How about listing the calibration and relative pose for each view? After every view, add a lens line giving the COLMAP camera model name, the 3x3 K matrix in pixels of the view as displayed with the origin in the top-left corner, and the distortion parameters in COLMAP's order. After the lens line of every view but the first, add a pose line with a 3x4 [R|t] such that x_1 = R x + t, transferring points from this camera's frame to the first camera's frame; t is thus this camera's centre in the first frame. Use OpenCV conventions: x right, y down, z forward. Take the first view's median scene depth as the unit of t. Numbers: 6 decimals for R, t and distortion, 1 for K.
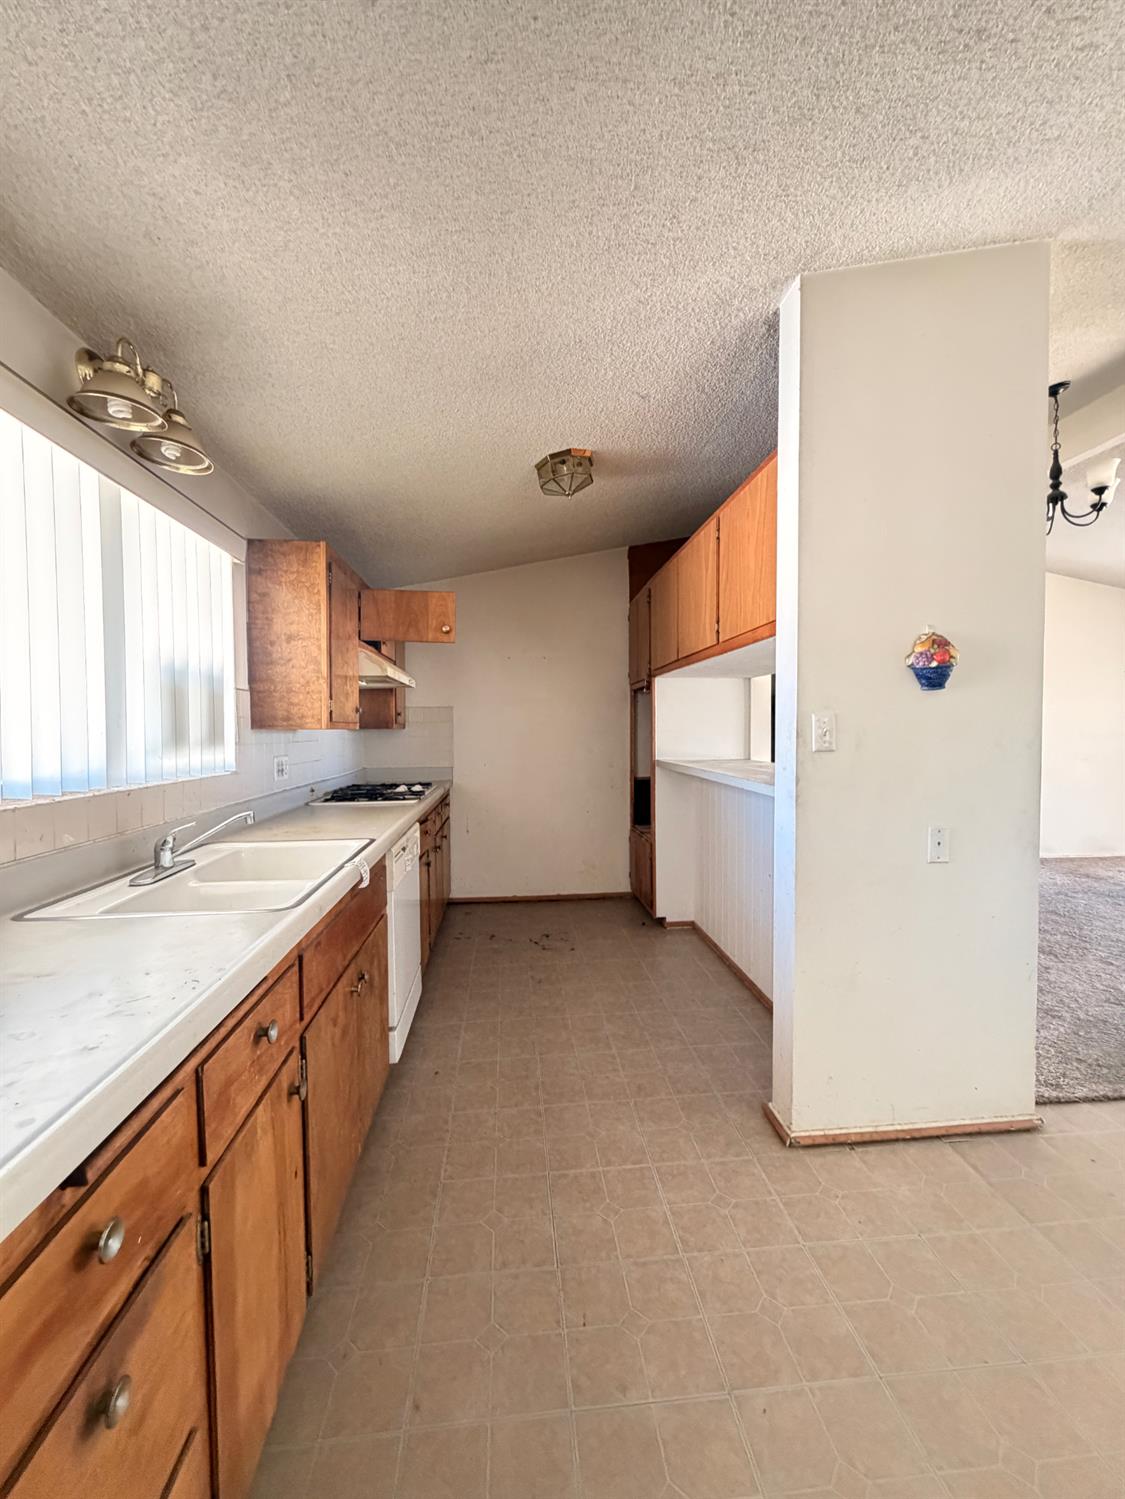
lens RADIAL K [[600.2, 0, 554.7], [0, 600.2, 748.8], [0, 0, 1]] dist [0.000188, 0.000060]
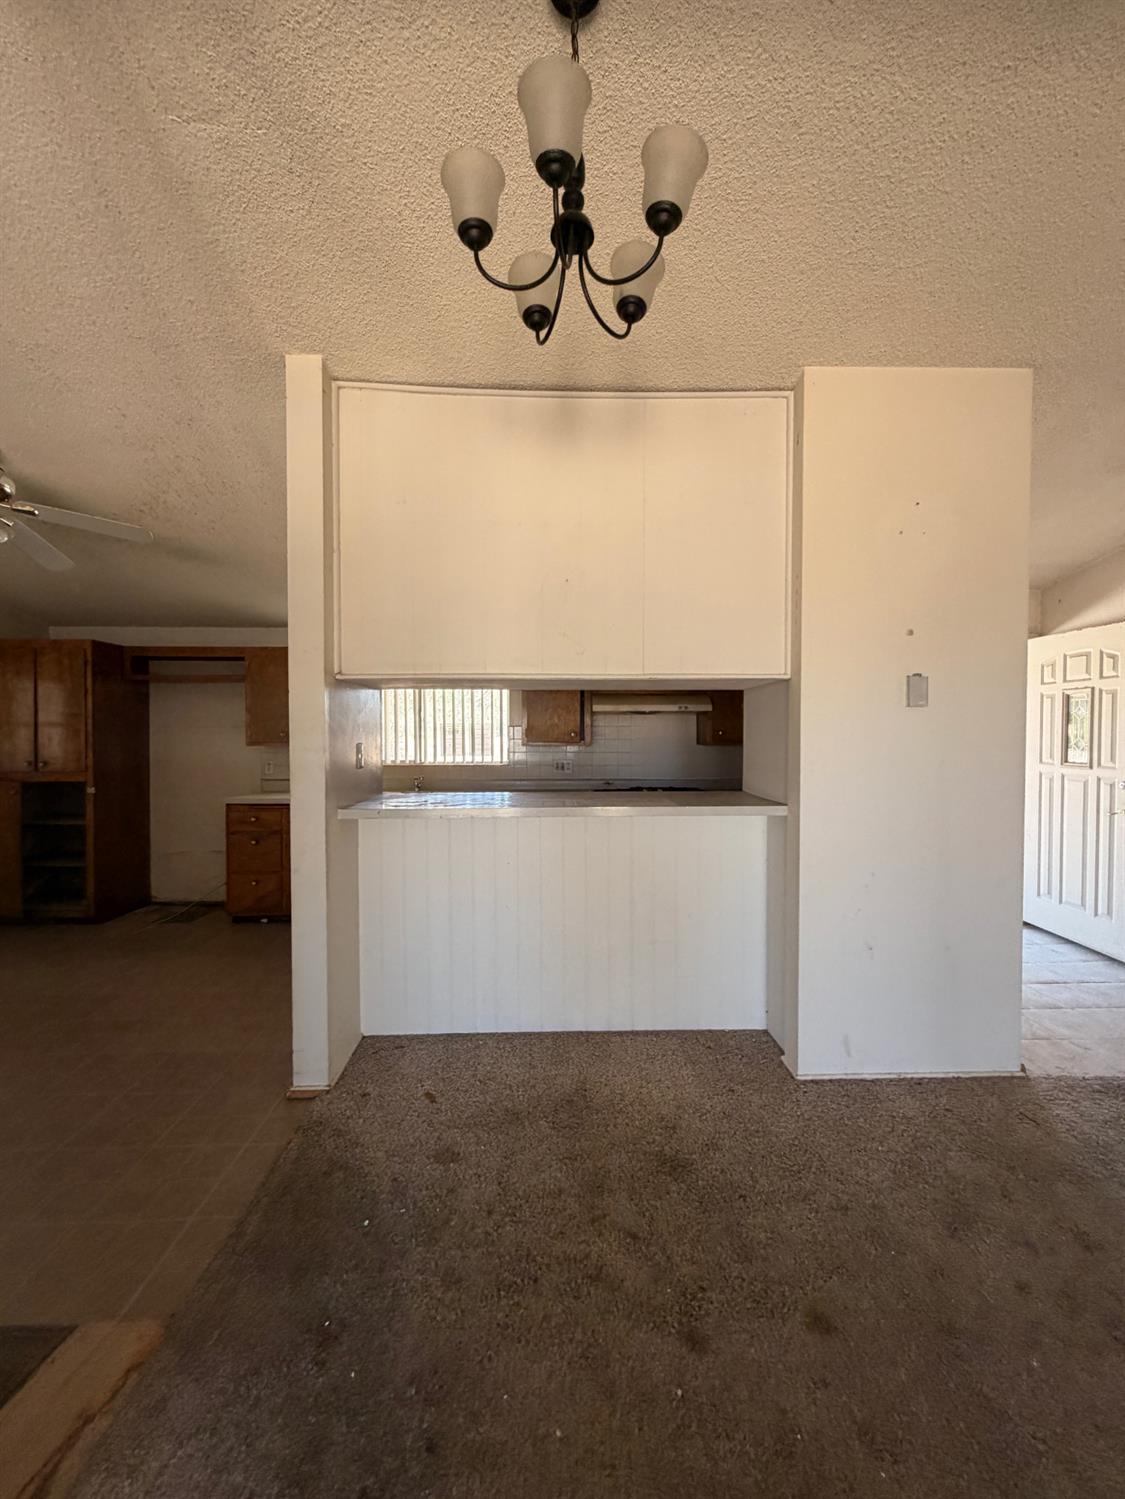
lens RADIAL K [[600.2, 0, 562.7], [0, 600.2, 744.8], [0, 0, 1]] dist [0.000188, 0.000060]
pose [[-0.039312, 0.021189, -0.999002, 1.854696], [-0.032349, 0.999224, 0.022467, -0.104169], [0.998703, 0.033200, -0.038596, 1.490546]]
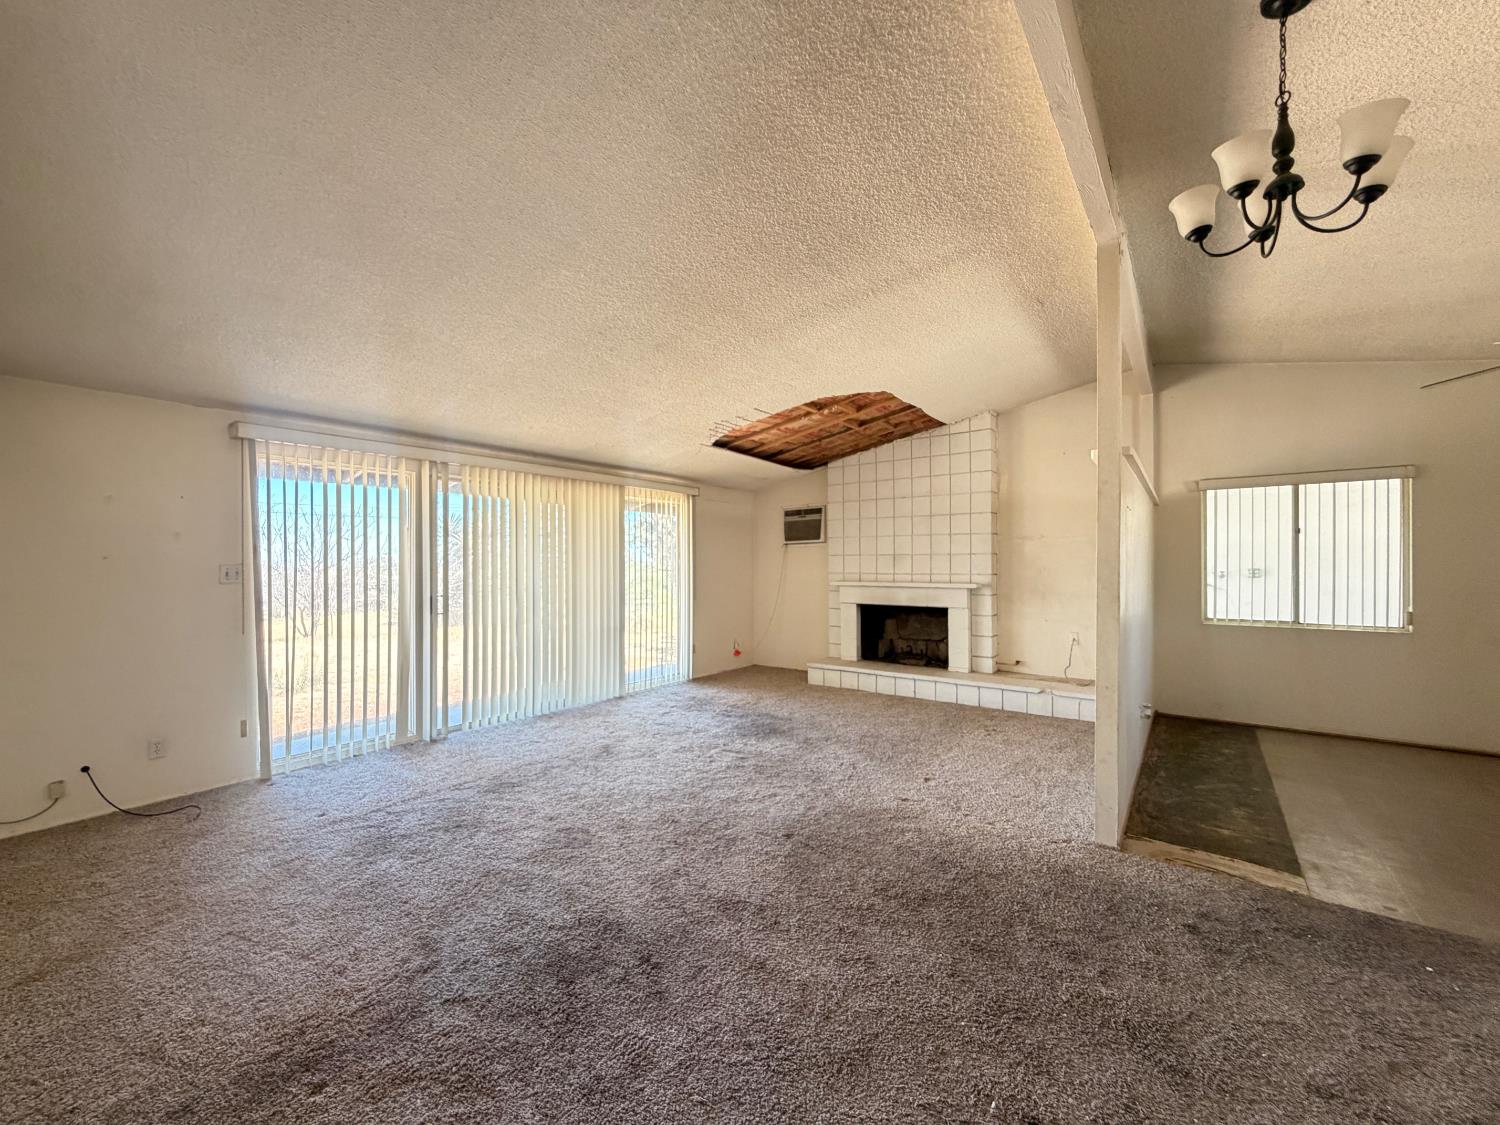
lens RADIAL K [[600.6, 0, 746.0], [0, 600.6, 563.6], [0, 0, 1]] dist [0.000188, 0.000060]
pose [[-0.755779, 0.008922, 0.654766, 1.253356], [0.030517, 0.999301, 0.021609, -0.122950], [-0.654116, 0.036314, -0.755522, 2.619283]]
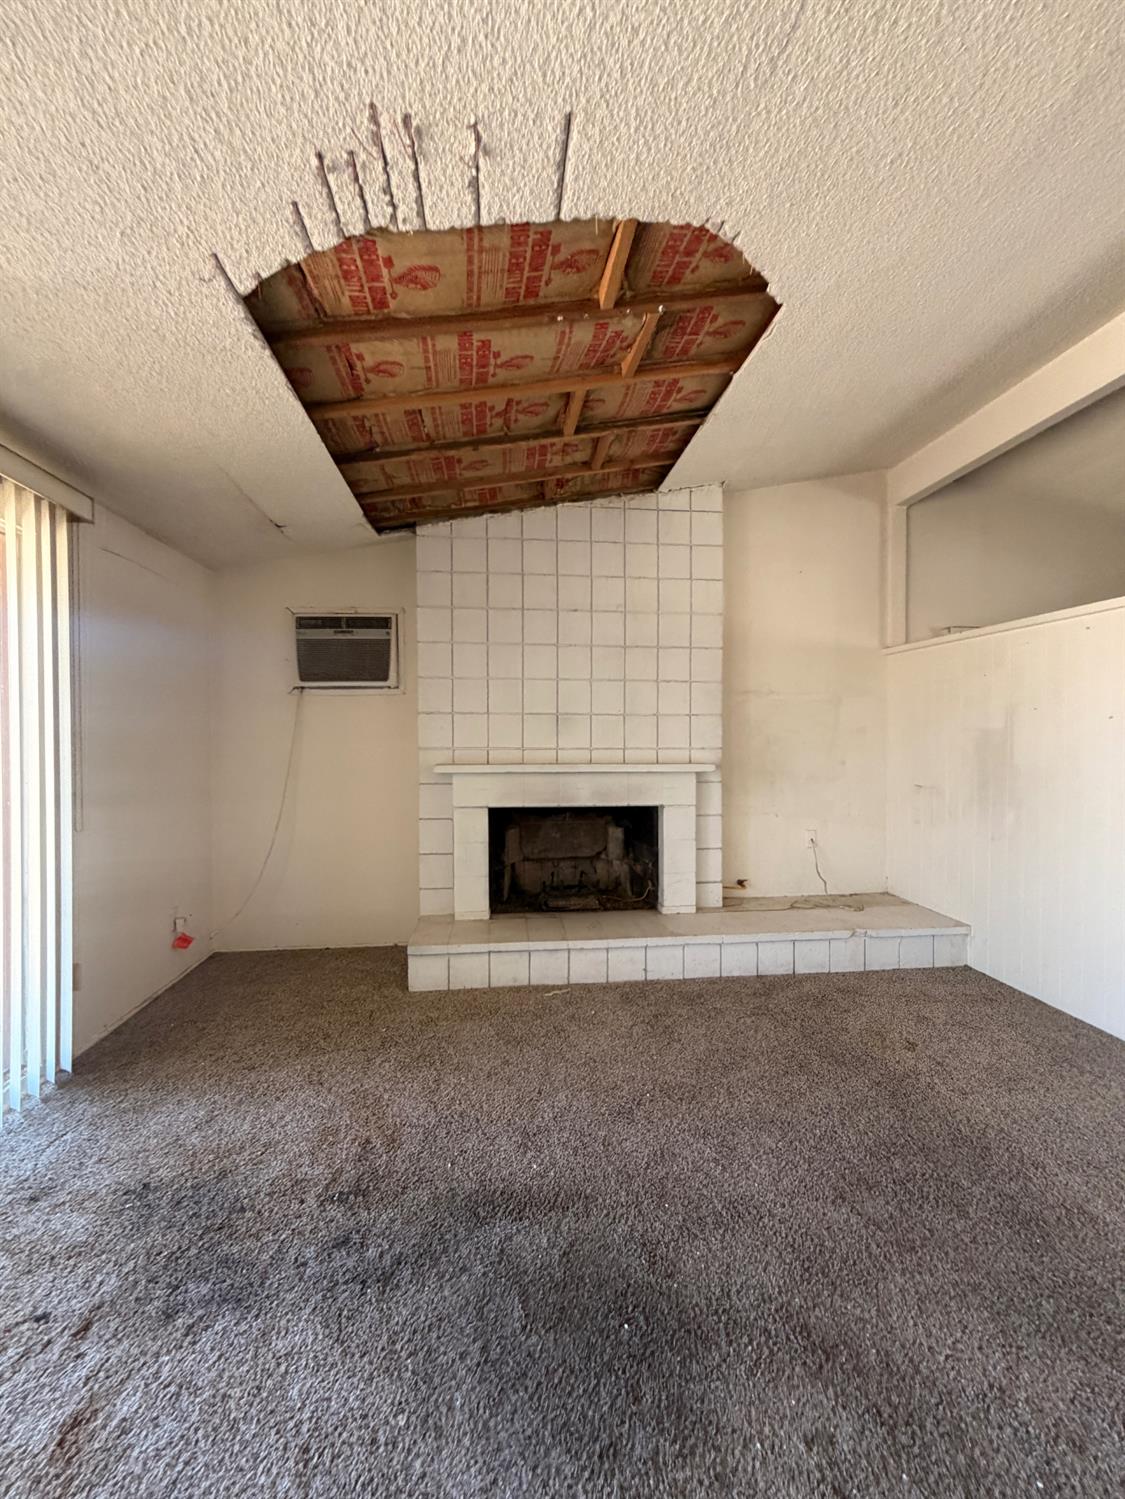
lens RADIAL K [[600.2, 0, 561.1], [0, 600.2, 743.3], [0, 0, 1]] dist [0.000188, 0.000060]
pose [[-0.999238, 0.005577, -0.038631, 2.814718], [0.003829, 0.998972, 0.045180, -0.069556], [0.038843, 0.044997, -0.998232, 1.425038]]
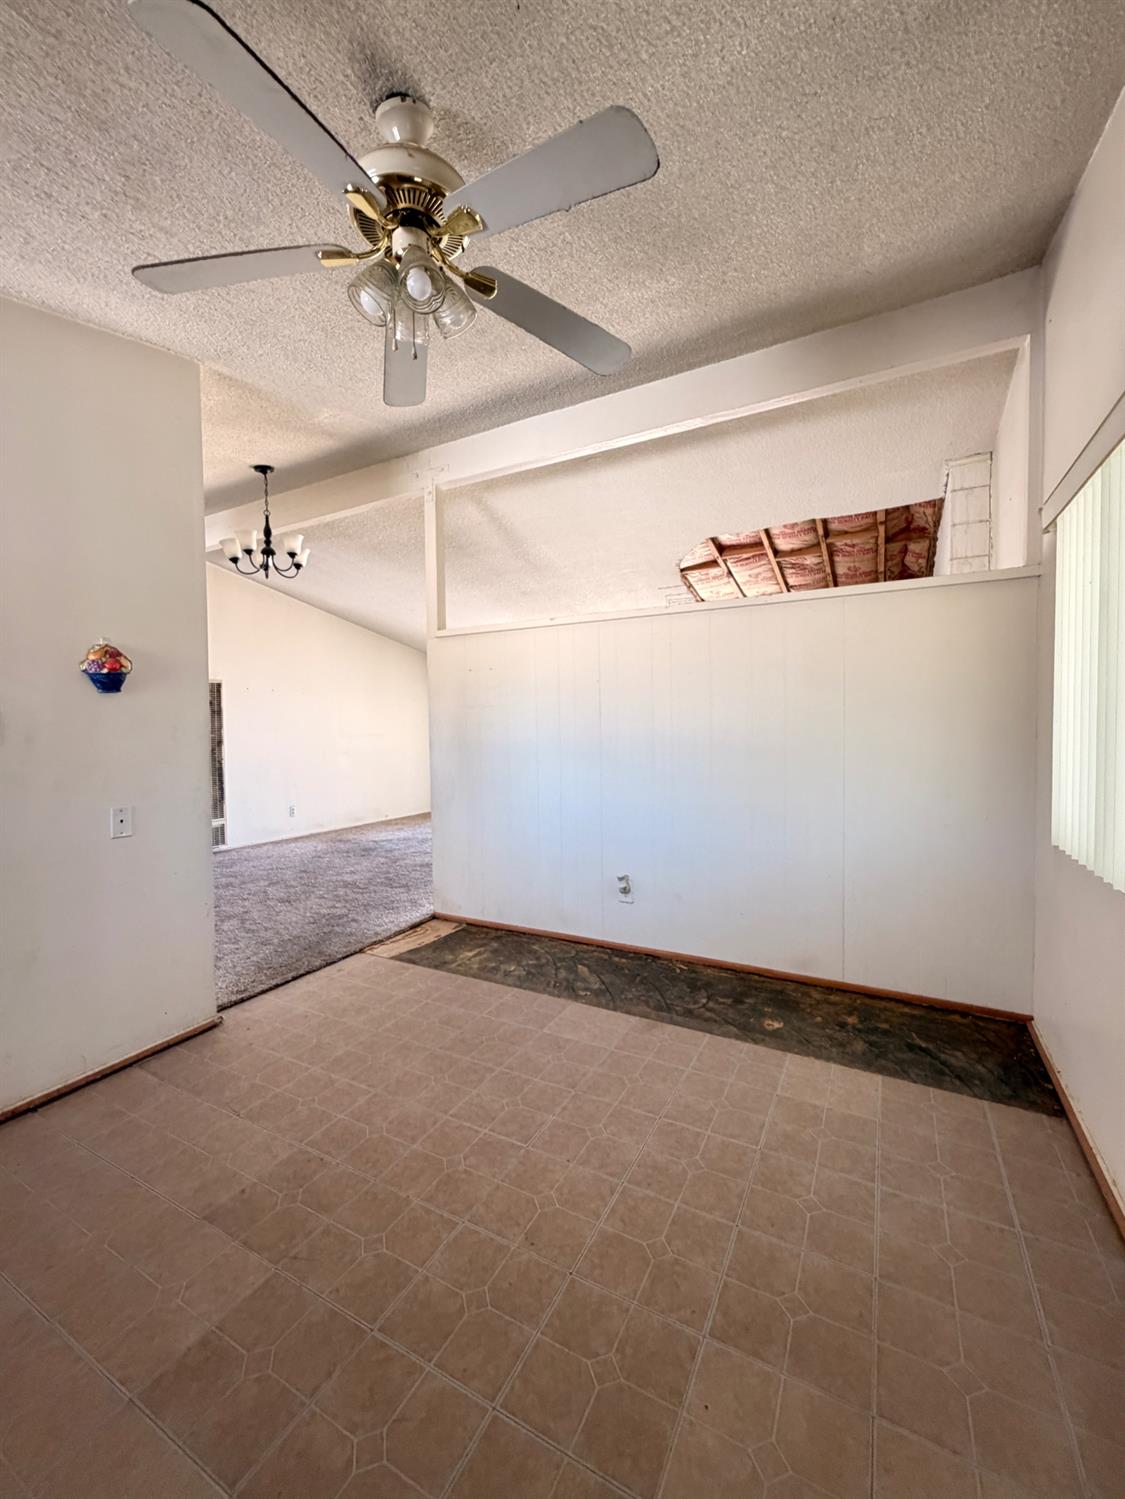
lens RADIAL K [[600.2, 0, 556.7], [0, 600.2, 746.5], [0, 0, 1]] dist [0.000188, 0.000060]
pose [[0.543887, -0.027287, 0.838715, 0.103014], [0.038357, 0.999235, 0.007636, 0.029773], [-0.838282, 0.028018, 0.544517, -0.347448]]
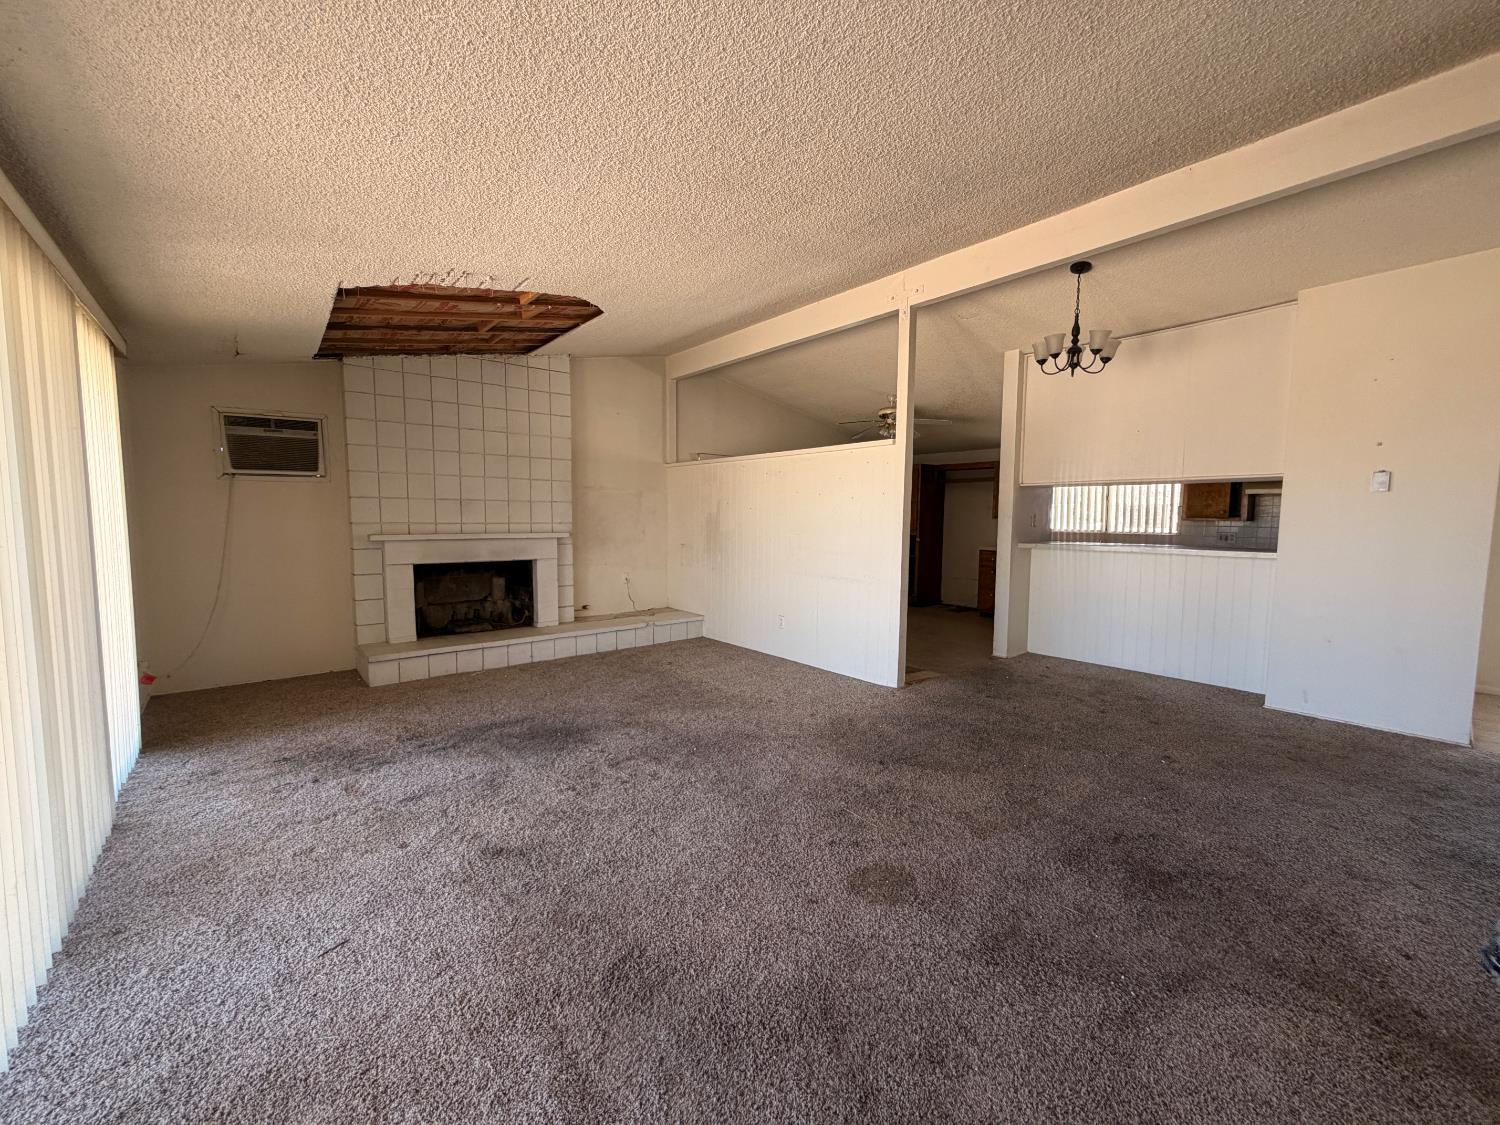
lens RADIAL K [[600.6, 0, 744.9], [0, 600.6, 562.2], [0, 0, 1]] dist [0.000188, 0.000060]
pose [[-0.813816, 0.044880, -0.579387, 3.272662], [-0.022429, 0.993845, 0.108488, -0.116477], [0.580690, 0.101285, -0.807800, 2.488394]]
